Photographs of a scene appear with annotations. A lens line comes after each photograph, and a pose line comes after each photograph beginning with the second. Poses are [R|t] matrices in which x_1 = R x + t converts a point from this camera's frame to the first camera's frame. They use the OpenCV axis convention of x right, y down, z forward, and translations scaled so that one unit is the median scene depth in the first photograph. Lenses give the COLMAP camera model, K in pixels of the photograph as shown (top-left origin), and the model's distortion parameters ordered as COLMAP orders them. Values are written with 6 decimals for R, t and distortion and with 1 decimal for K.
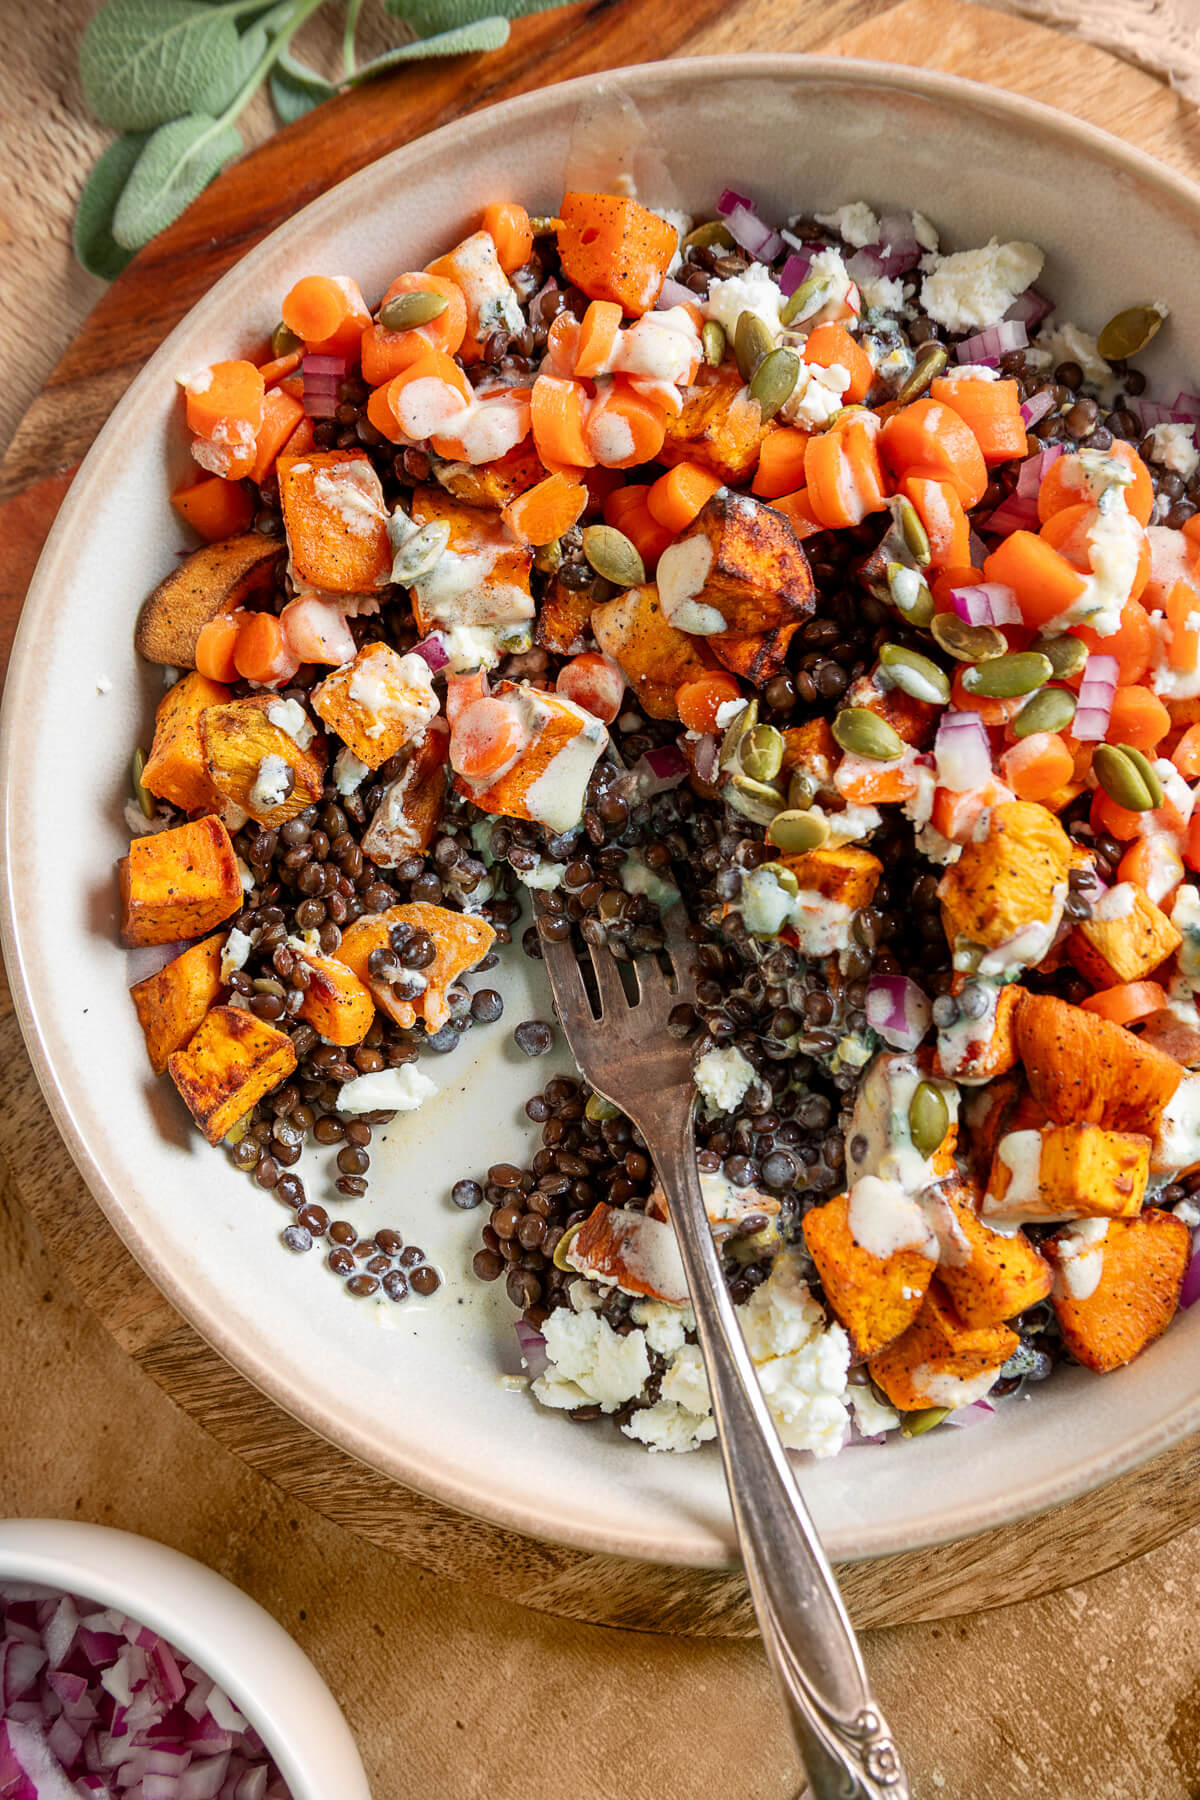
lens RADIAL K [[3125.5, 0, 600.0], [0, 3125.5, 900.0], [0, 0, 1]] dist [0.013396, -0.021649]
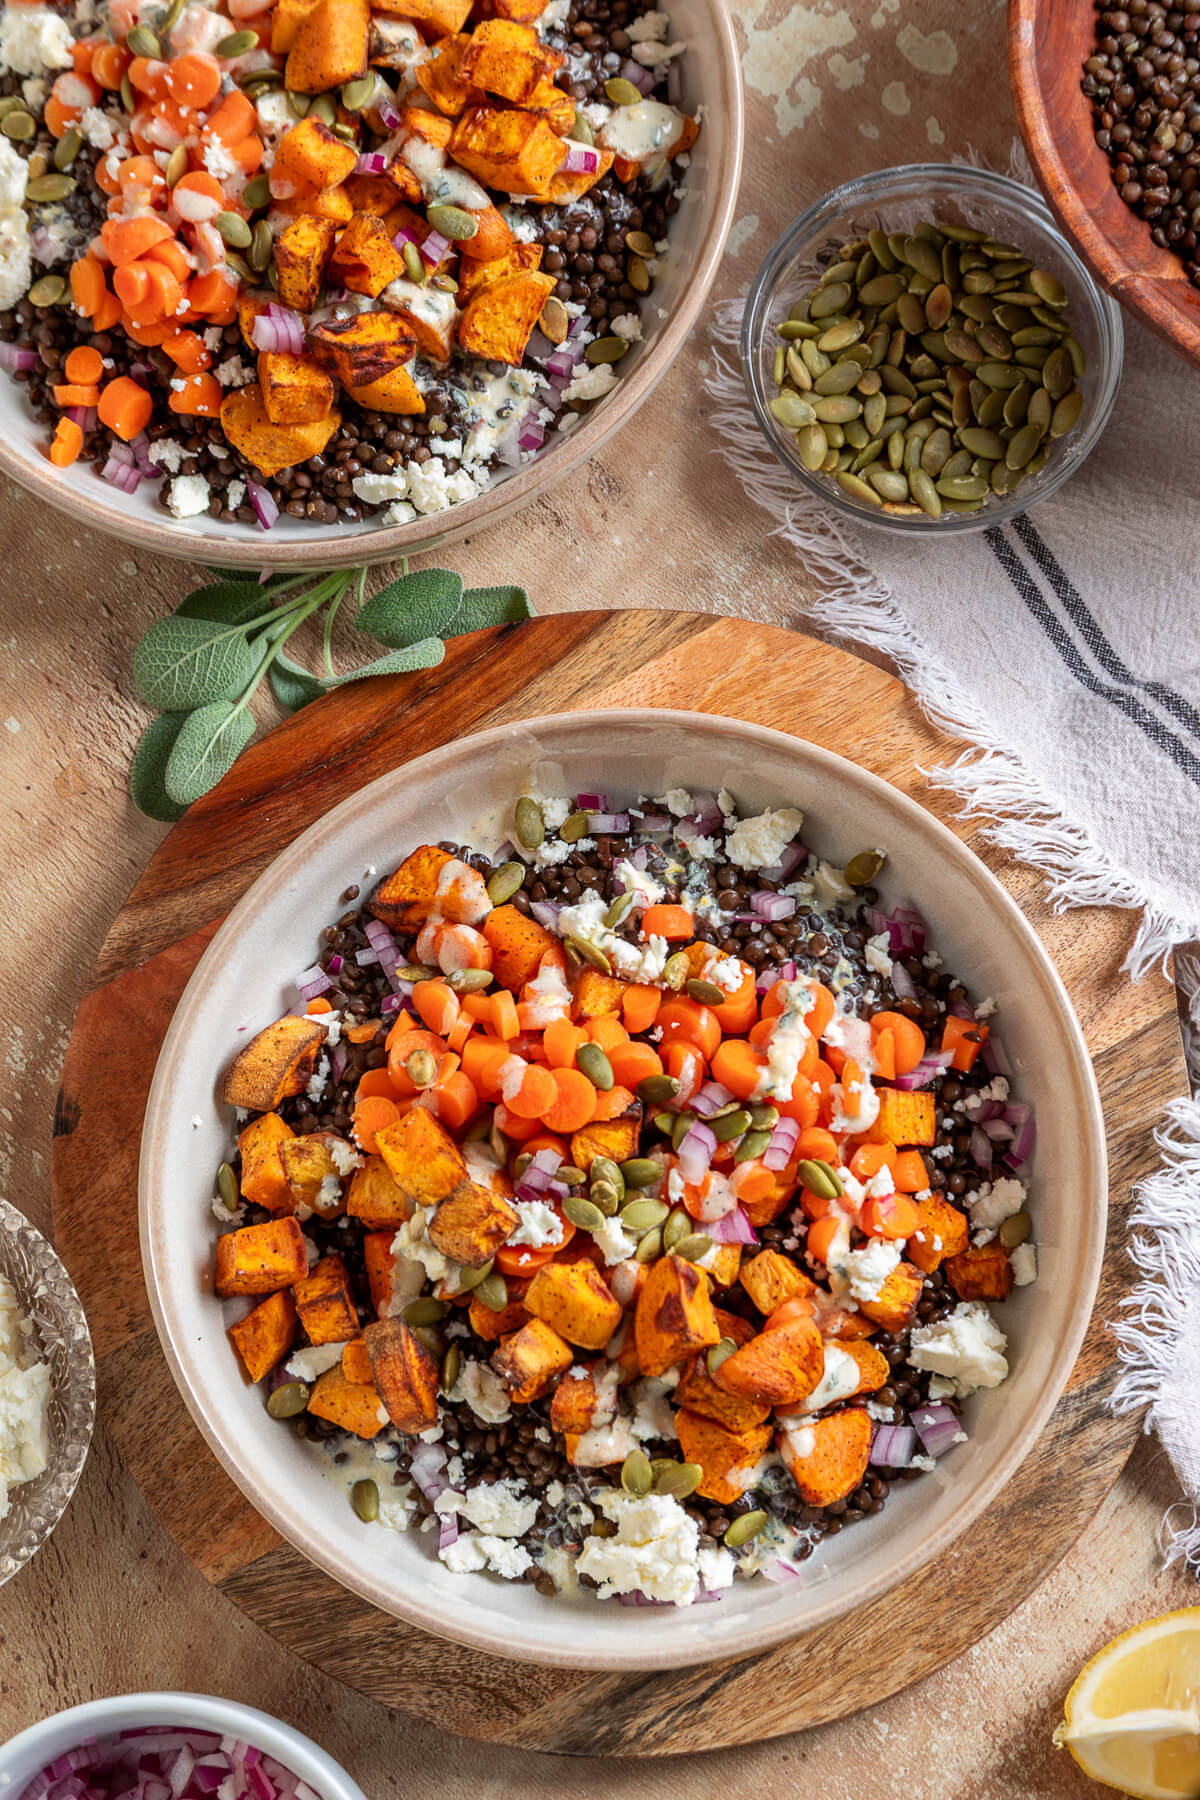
lens RADIAL K [[3125.5, 0, 600.0], [0, 3125.5, 900.0], [0, 0, 1]] dist [0.013396, -0.021649]
pose [[0.998730, -0.038222, 0.032816, -0.009278], [0.041577, 0.993223, -0.108536, -0.003311], [-0.028445, 0.109762, 0.993551, -0.476174]]
